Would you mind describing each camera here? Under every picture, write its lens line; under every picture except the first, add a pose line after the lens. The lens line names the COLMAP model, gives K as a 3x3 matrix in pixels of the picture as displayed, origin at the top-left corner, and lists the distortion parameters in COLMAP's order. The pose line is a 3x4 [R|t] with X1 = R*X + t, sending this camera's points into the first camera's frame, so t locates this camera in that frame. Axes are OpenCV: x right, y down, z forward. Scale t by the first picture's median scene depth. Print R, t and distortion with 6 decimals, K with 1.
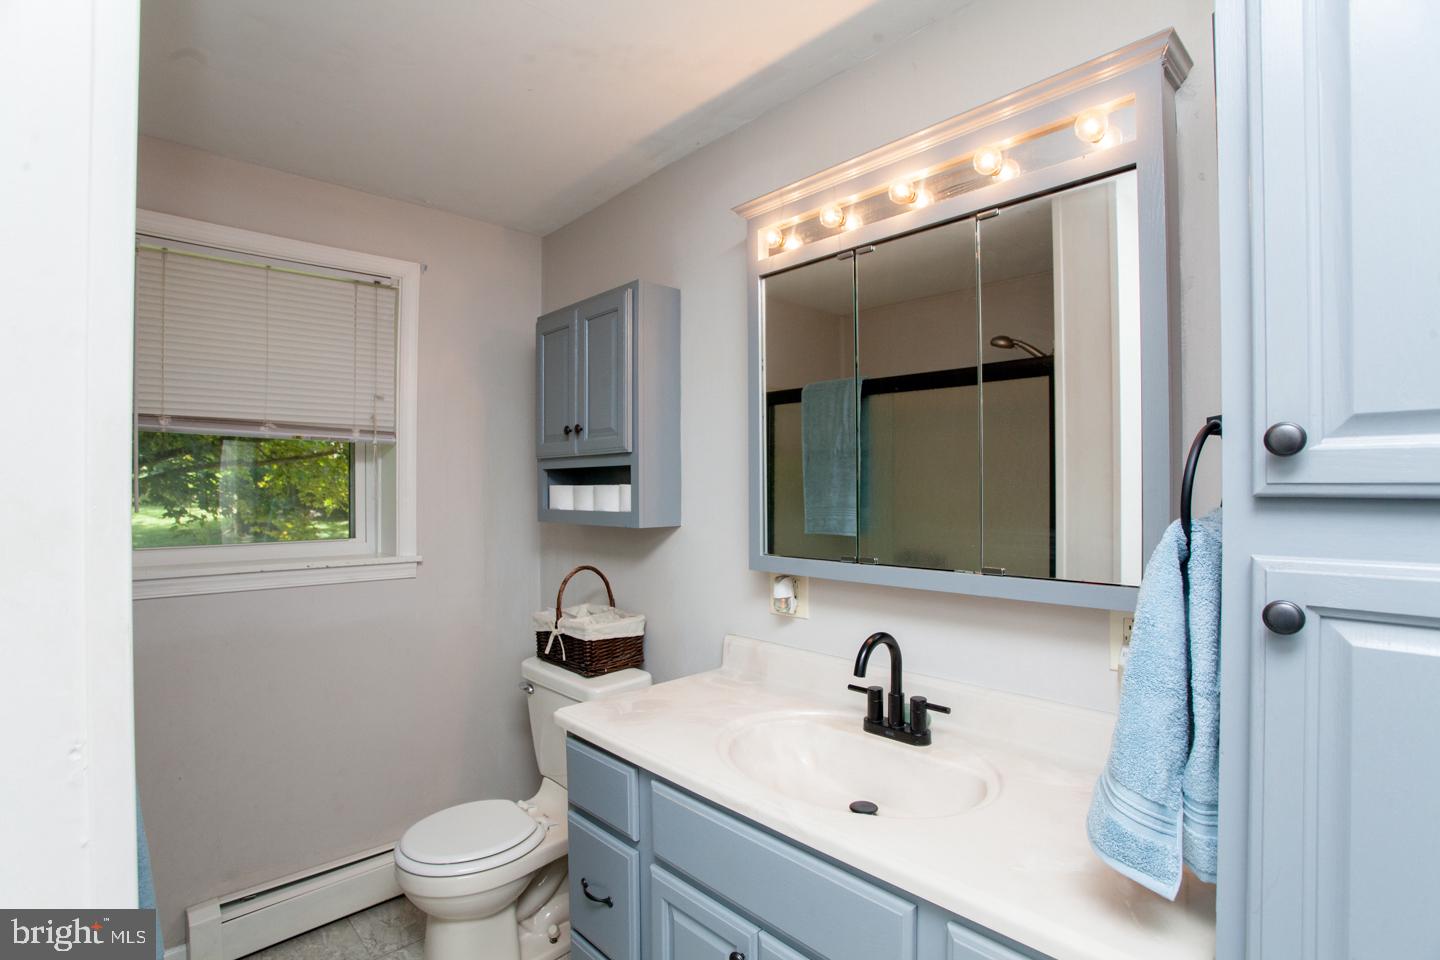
lens RADIAL K [[698.4, 0, 713.7], [0, 698.4, 490.5], [0, 0, 1]] dist [-0.074719, 0.031569]
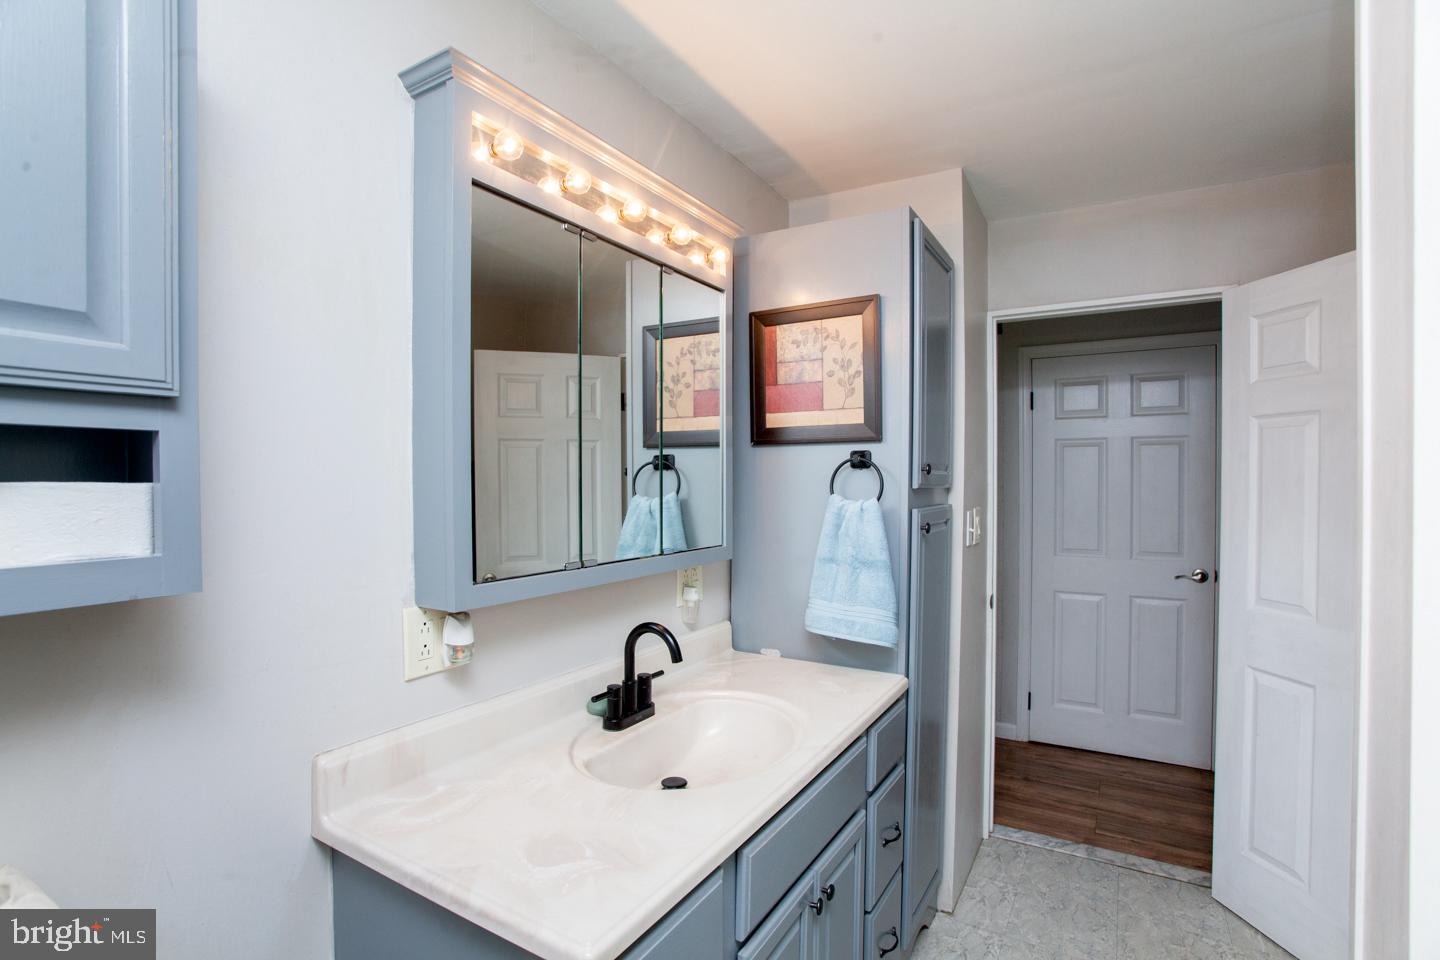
lens RADIAL K [[698.4, 0, 713.7], [0, 698.4, 490.5], [0, 0, 1]] dist [-0.074719, 0.031569]
pose [[-0.268841, -0.010245, 0.963130, -0.709412], [0.009294, 0.999869, 0.013230, -0.008839], [-0.963140, 0.012508, -0.268710, 1.040530]]
